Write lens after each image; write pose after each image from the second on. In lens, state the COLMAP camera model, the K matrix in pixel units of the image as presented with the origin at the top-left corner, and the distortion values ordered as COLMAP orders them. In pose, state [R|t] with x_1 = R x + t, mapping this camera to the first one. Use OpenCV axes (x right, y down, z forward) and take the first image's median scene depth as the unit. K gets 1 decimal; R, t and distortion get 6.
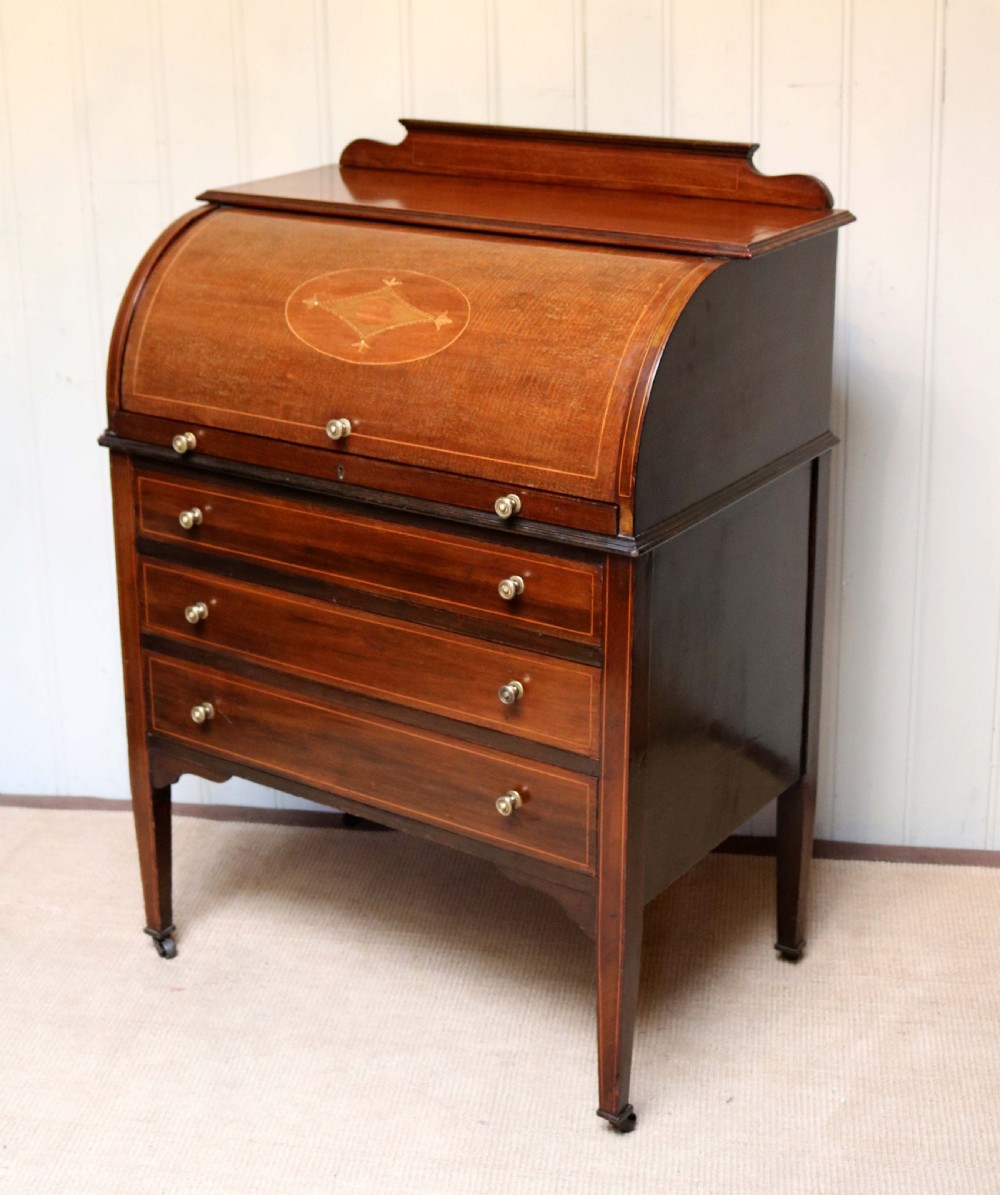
lens RADIAL K [[1935.9, 0, 521.0], [0, 1935.9, 414.9], [0, 0, 1]] dist [-0.078982, 0.001769]
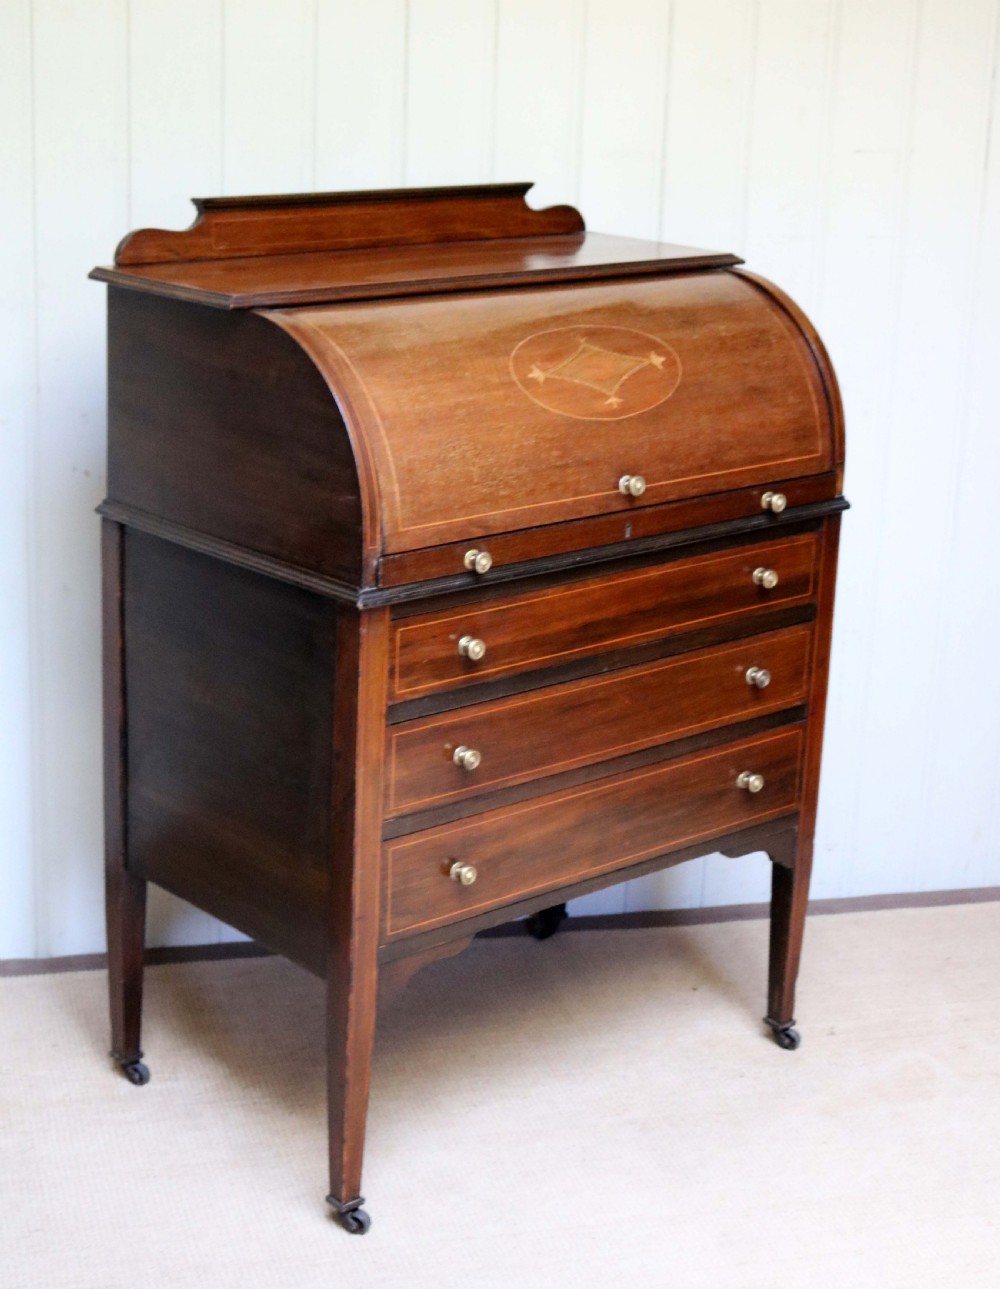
lens RADIAL K [[2305.4, 0, 495.7], [0, 2305.4, 559.0], [0, 0, 1]] dist [-0.032753, -0.112948]
pose [[0.241190, -0.224522, 0.944149, -1.187112], [0.223634, 0.959546, 0.171055, -0.167671], [-0.944360, 0.169887, 0.281643, 0.711601]]
